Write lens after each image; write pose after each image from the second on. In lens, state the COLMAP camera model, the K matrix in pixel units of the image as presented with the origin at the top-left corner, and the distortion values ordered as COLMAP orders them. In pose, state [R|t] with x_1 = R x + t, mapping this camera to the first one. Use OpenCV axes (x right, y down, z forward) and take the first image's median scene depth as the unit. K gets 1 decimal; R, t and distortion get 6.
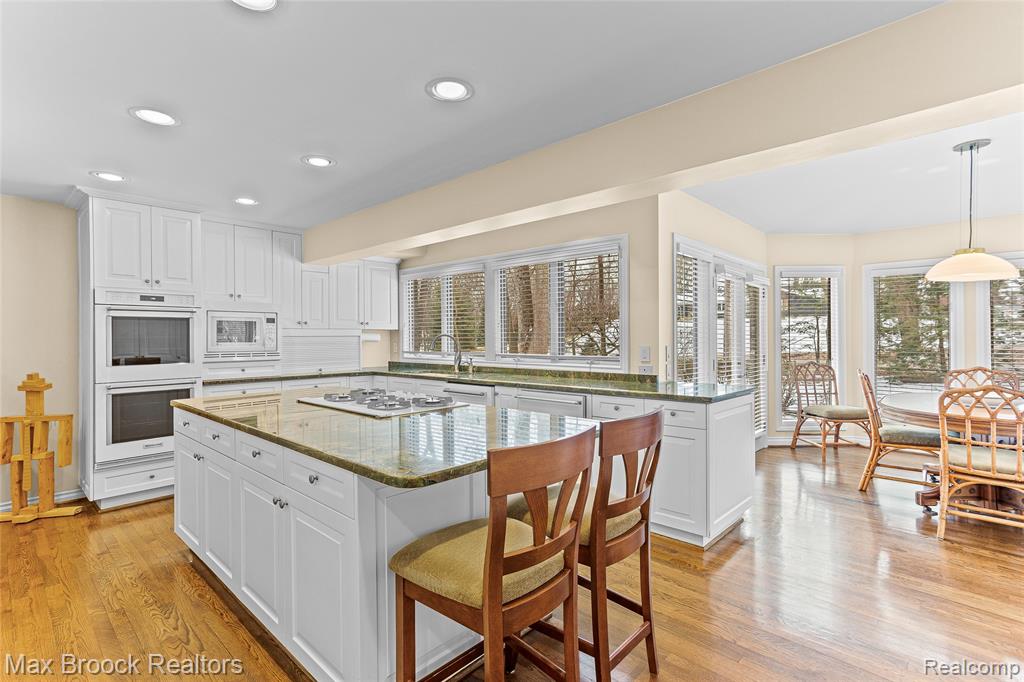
lens RADIAL K [[493.0, 0, 512.1], [0, 493.0, 337.9], [0, 0, 1]] dist [0.005529, 0.000662]
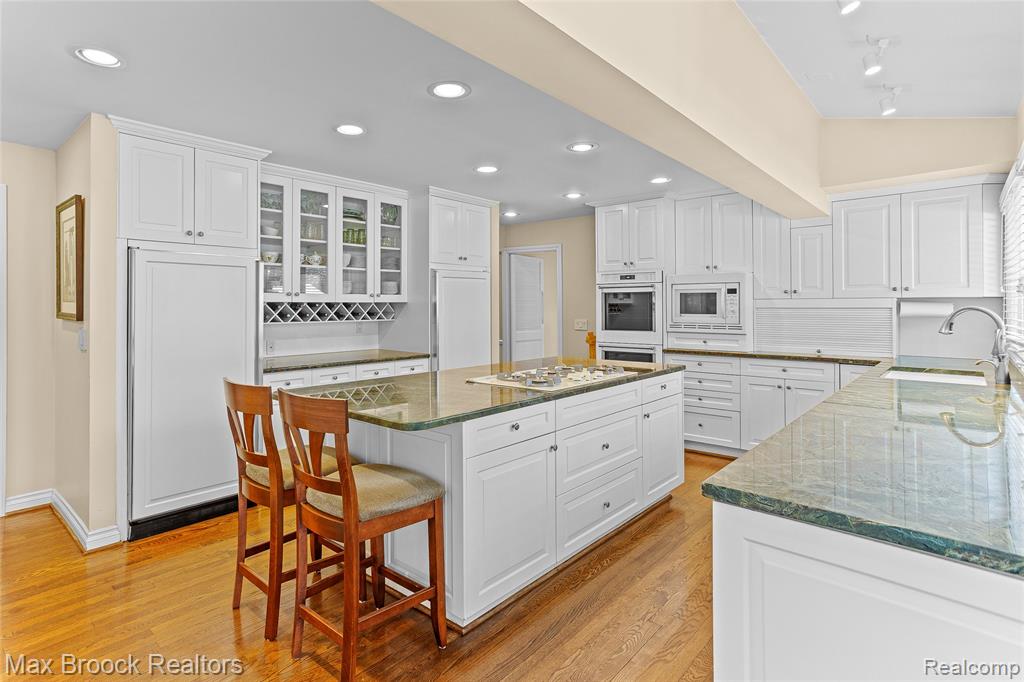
lens RADIAL K [[527.3, 0, 494.8], [0, 527.3, 304.5], [0, 0, 1]] dist [0.003190, 0.000472]
pose [[0.022393, -0.001793, -0.999748, 0.534544], [-0.001406, 0.999997, -0.001825, -0.008477], [0.999748, 0.001446, 0.022391, 0.585503]]
